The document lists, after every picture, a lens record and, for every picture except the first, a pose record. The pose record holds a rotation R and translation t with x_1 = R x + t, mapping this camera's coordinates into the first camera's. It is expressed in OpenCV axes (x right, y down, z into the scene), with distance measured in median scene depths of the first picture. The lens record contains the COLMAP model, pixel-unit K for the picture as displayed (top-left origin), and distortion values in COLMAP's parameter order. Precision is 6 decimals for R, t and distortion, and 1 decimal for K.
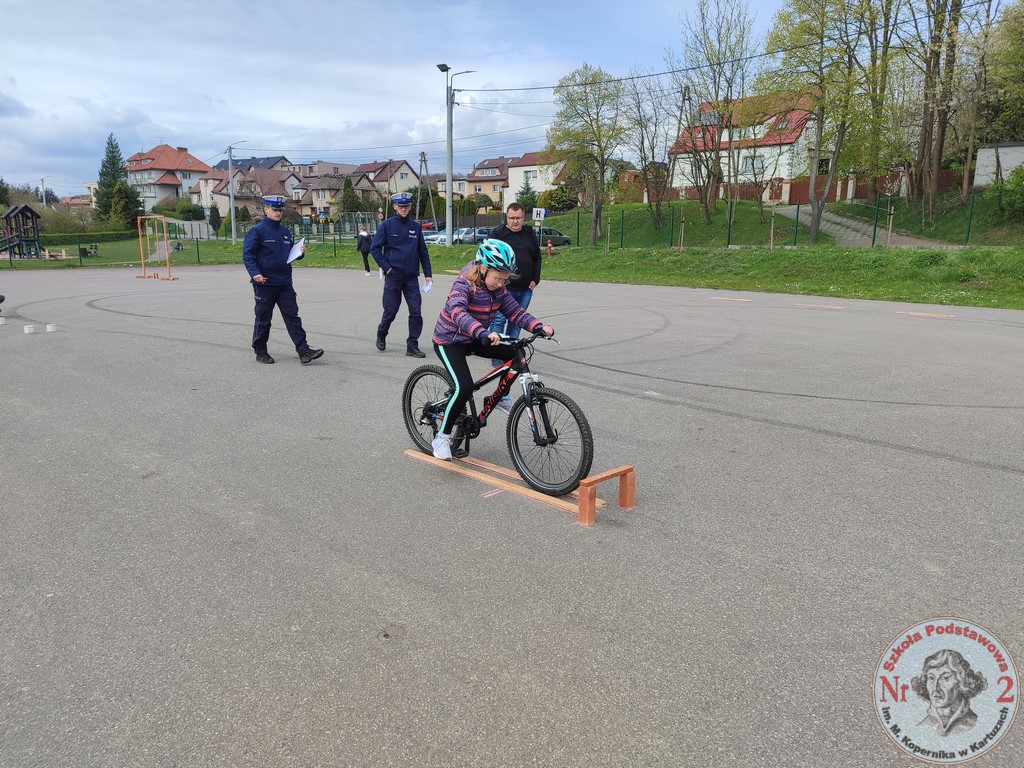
lens RADIAL K [[741.1, 0, 512.0], [0, 741.1, 384.0], [0, 0, 1]] dist [0.021433, -0.006633]
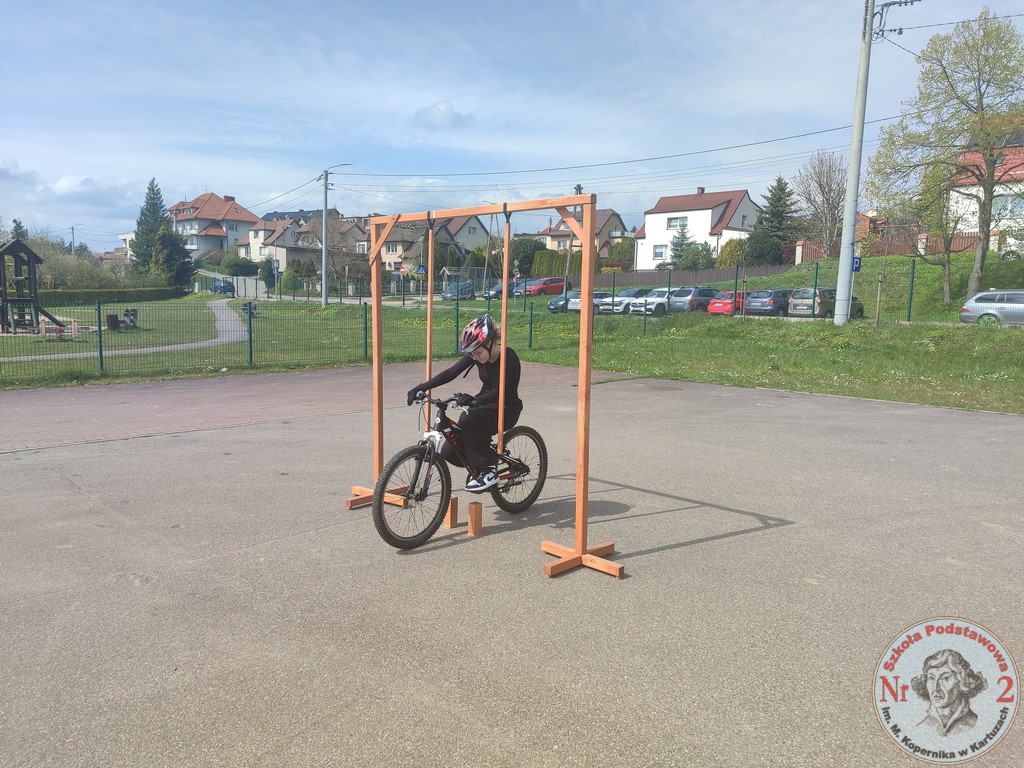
lens RADIAL K [[741.1, 0, 512.0], [0, 741.1, 384.0], [0, 0, 1]] dist [0.021433, -0.006633]
pose [[0.999550, 0.016044, -0.025336, -0.120308], [-0.018010, 0.996679, -0.079409, -0.042627], [0.023978, 0.079830, 0.996520, 0.210279]]
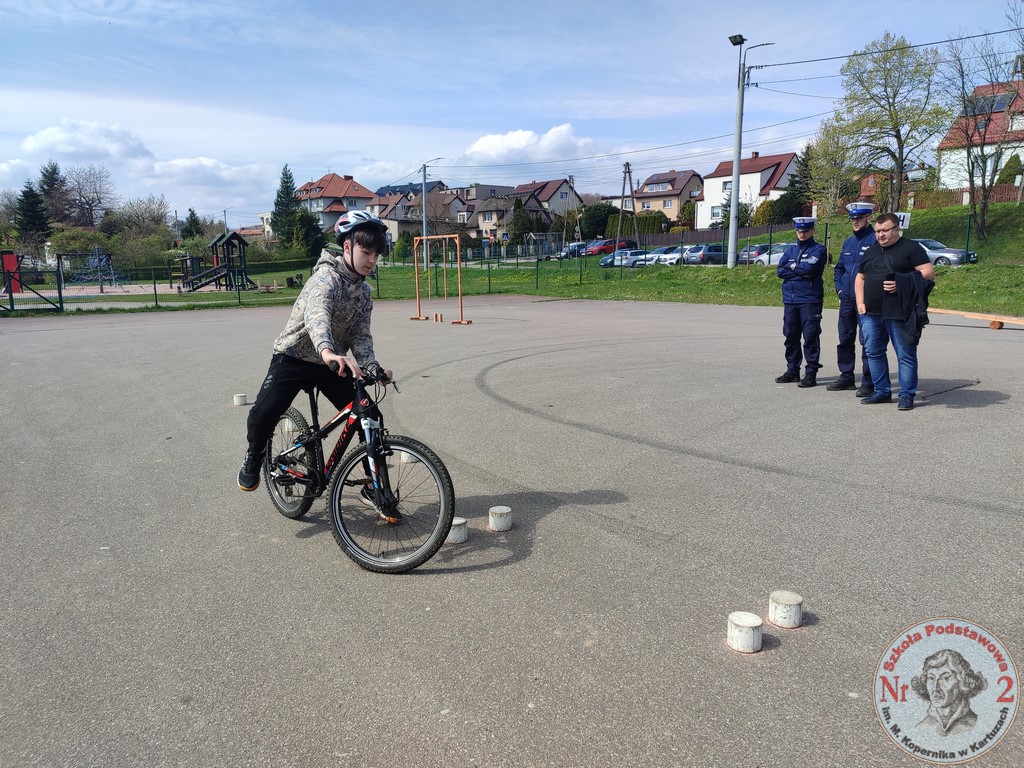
lens RADIAL K [[741.1, 0, 512.0], [0, 741.1, 384.0], [0, 0, 1]] dist [0.021433, -0.006633]
pose [[0.985008, 0.008538, -0.172300, -0.073600], [-0.013216, 0.999574, -0.026023, -0.016276], [0.172004, 0.027910, 0.984701, 0.078859]]
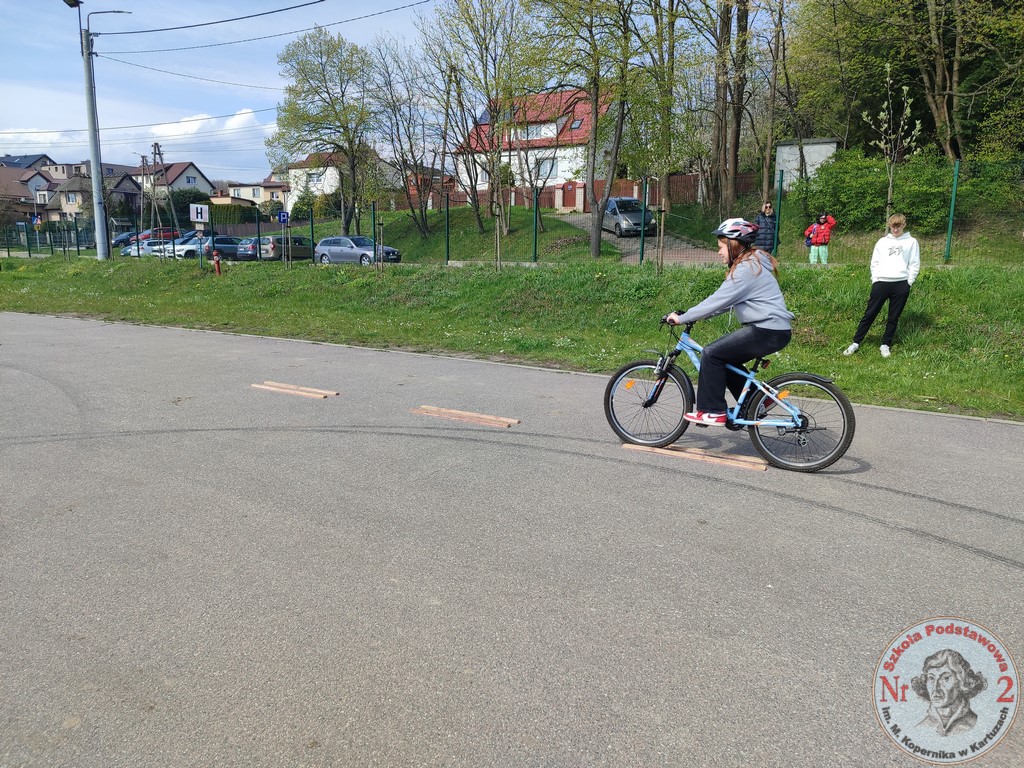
lens RADIAL K [[741.9, 0, 506.7], [0, 741.9, 381.0], [0, 0, 1]] dist [0.020700, -0.002210]
pose [[0.978521, -0.033825, 0.203352, 0.058228], [0.038017, 0.999137, -0.016745, -0.018930], [-0.202610, 0.024116, 0.978962, 0.098448]]
